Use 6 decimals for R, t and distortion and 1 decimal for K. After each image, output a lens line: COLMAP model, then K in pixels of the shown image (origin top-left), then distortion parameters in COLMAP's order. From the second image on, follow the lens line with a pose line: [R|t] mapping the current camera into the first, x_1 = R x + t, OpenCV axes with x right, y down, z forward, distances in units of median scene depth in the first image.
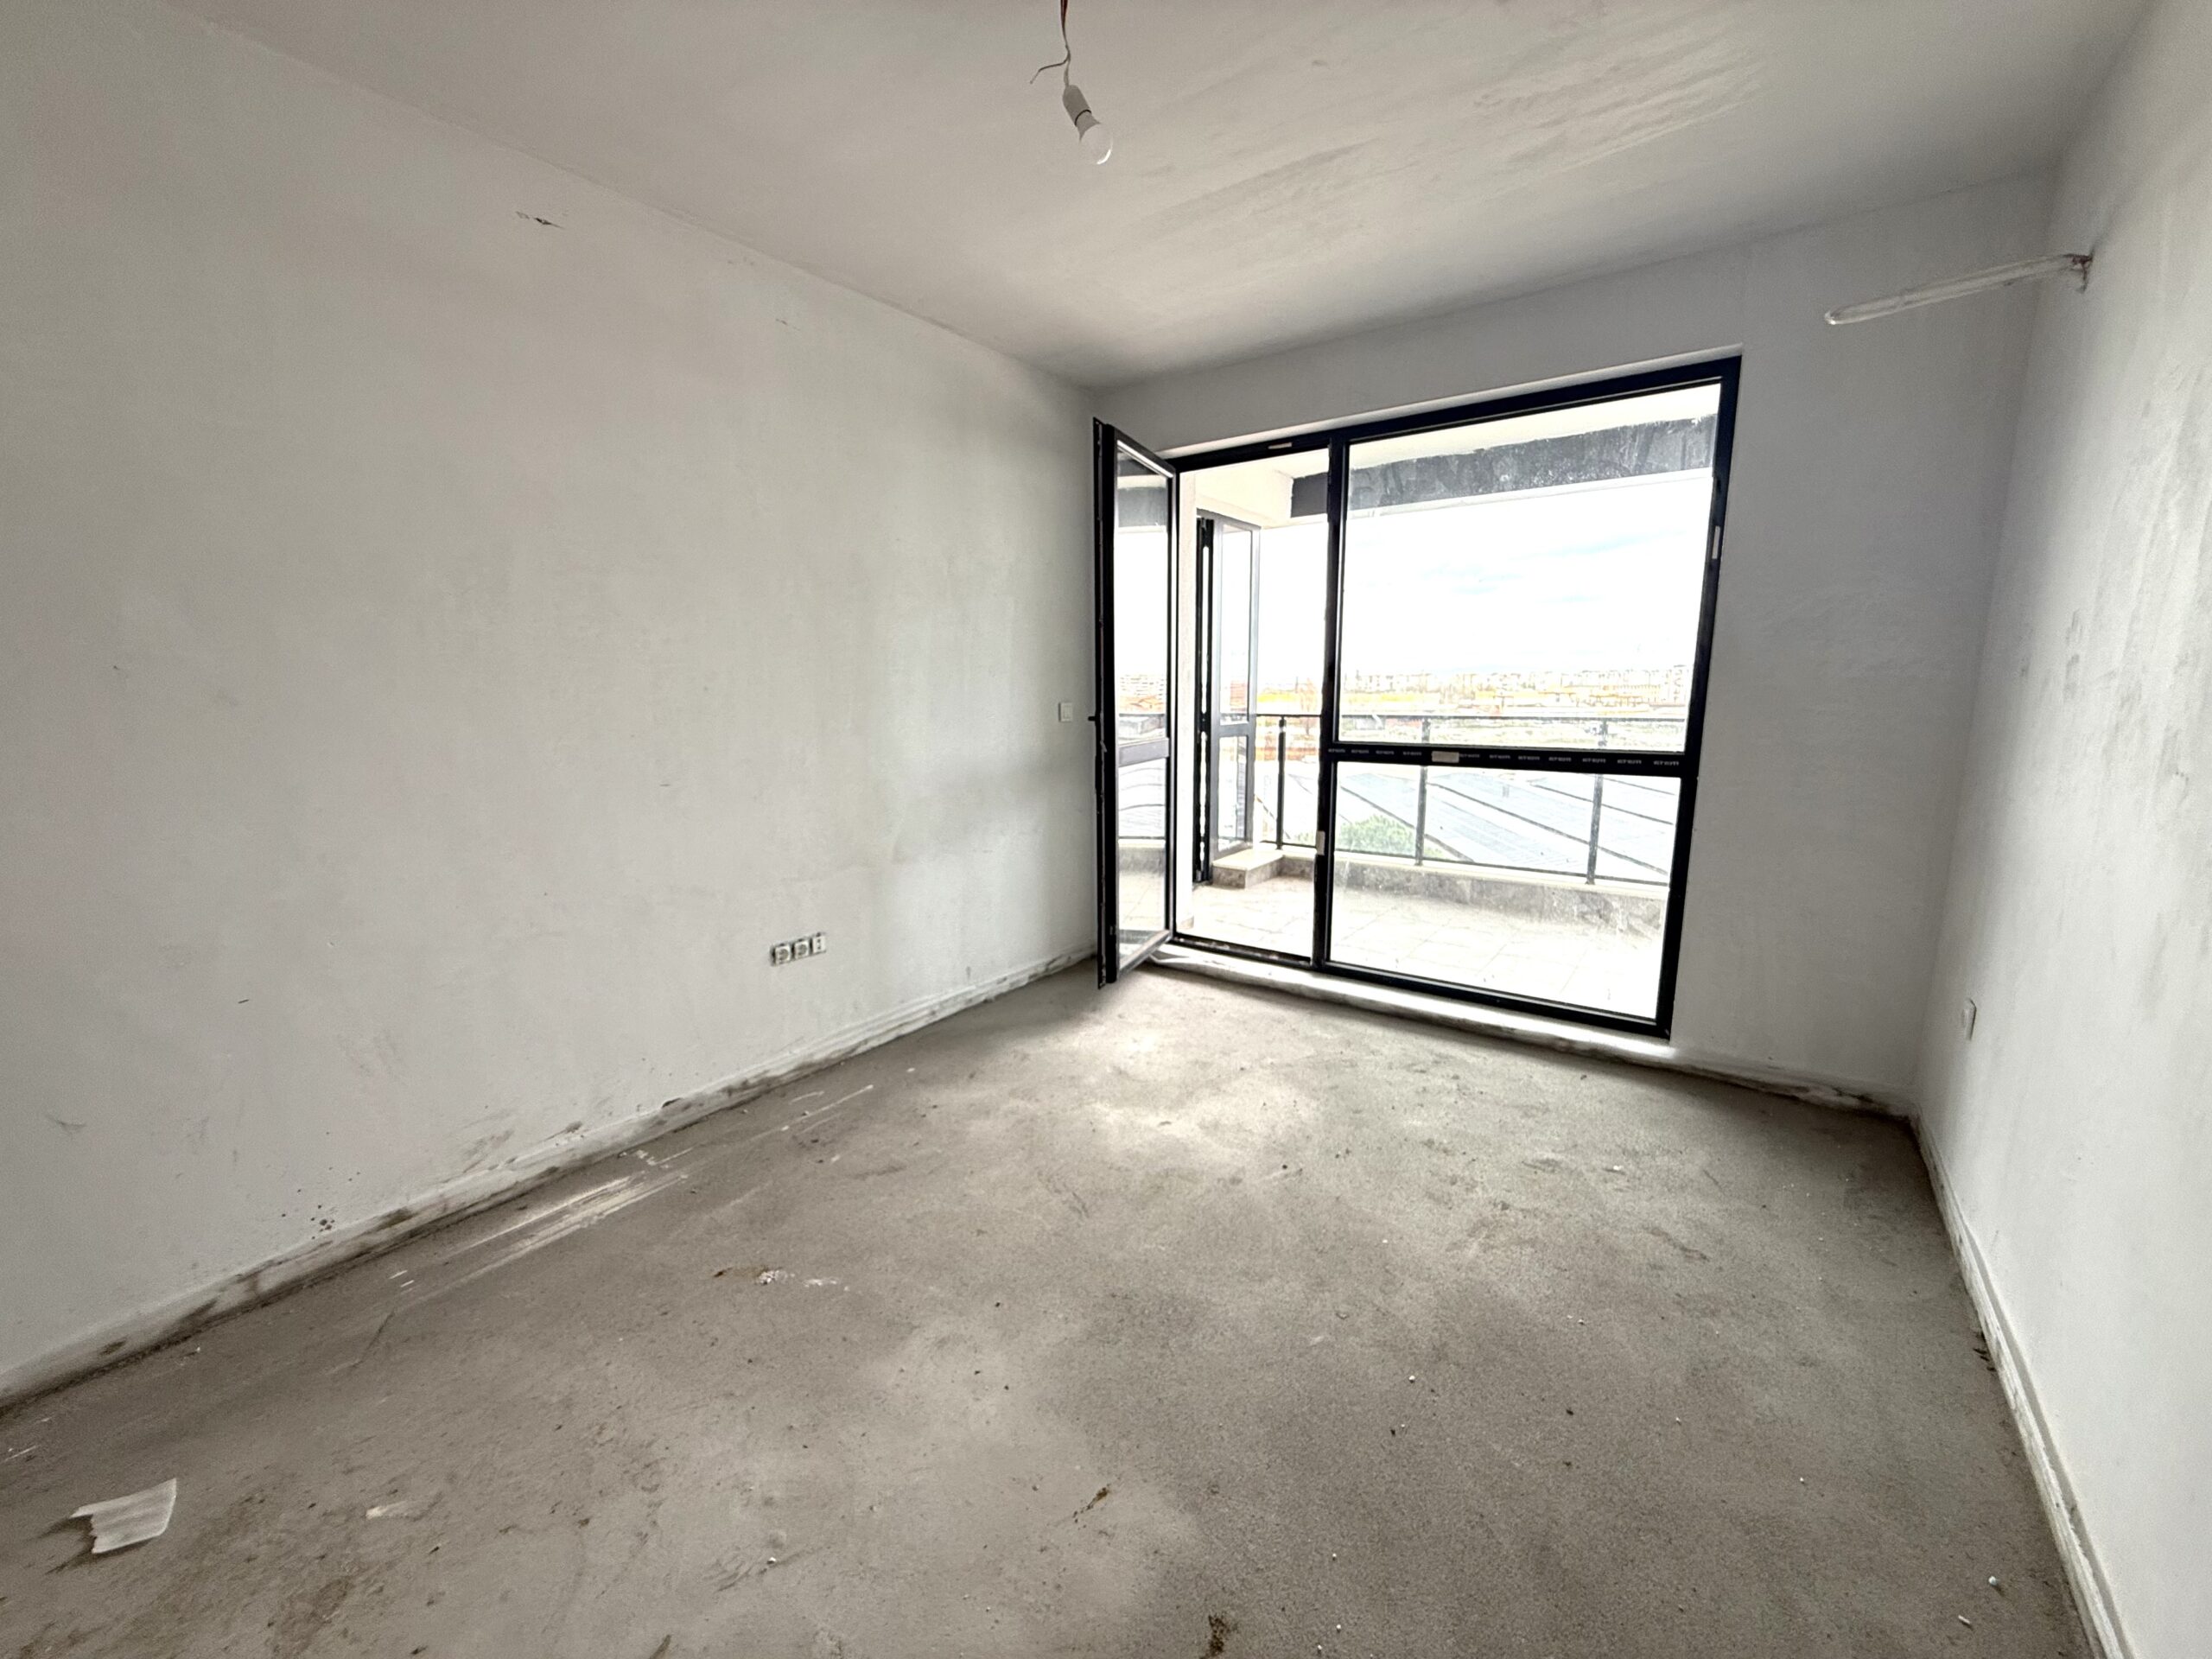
lens RADIAL K [[885.1, 0, 1111.0], [0, 885.1, 824.1], [0, 0, 1]] dist [-0.000278, -0.000326]
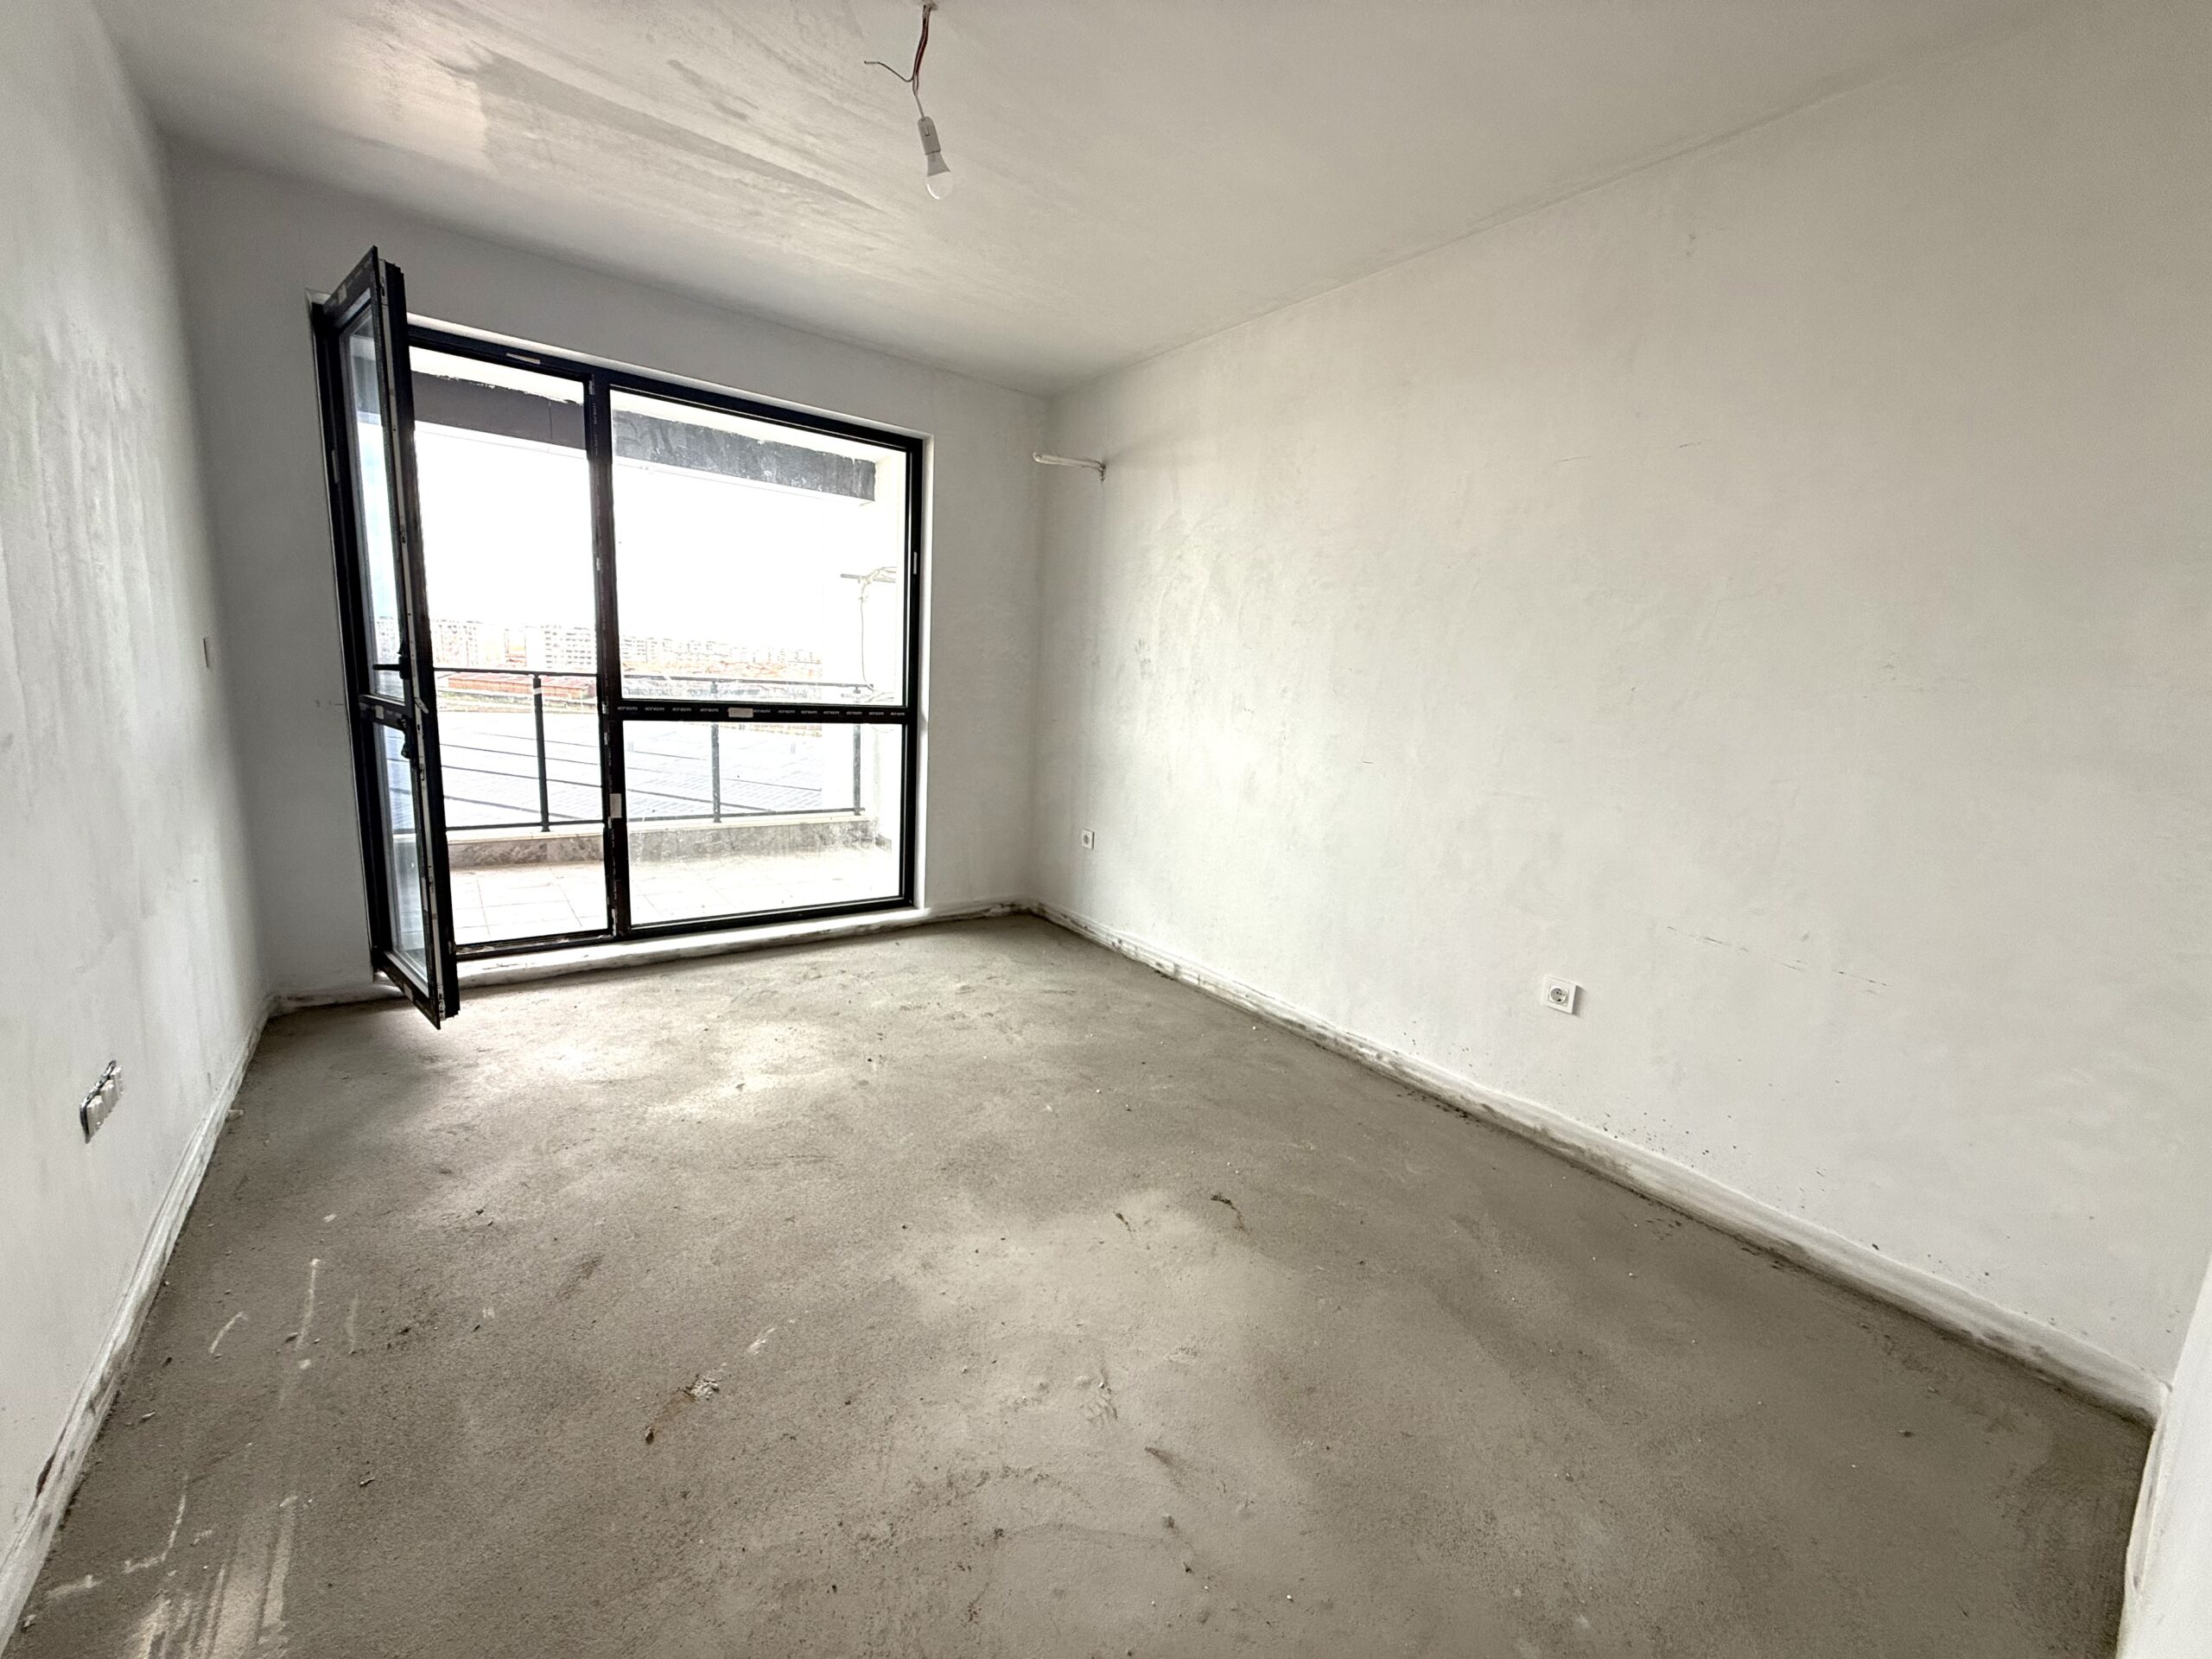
lens RADIAL K [[885.1, 0, 1094.2], [0, 885.1, 827.1], [0, 0, 1]] dist [-0.000278, -0.000326]
pose [[0.294219, -0.137534, 0.945790, -0.664241], [0.089890, 0.989187, 0.115881, -0.026321], [-0.951501, 0.050923, 0.303401, 0.284710]]
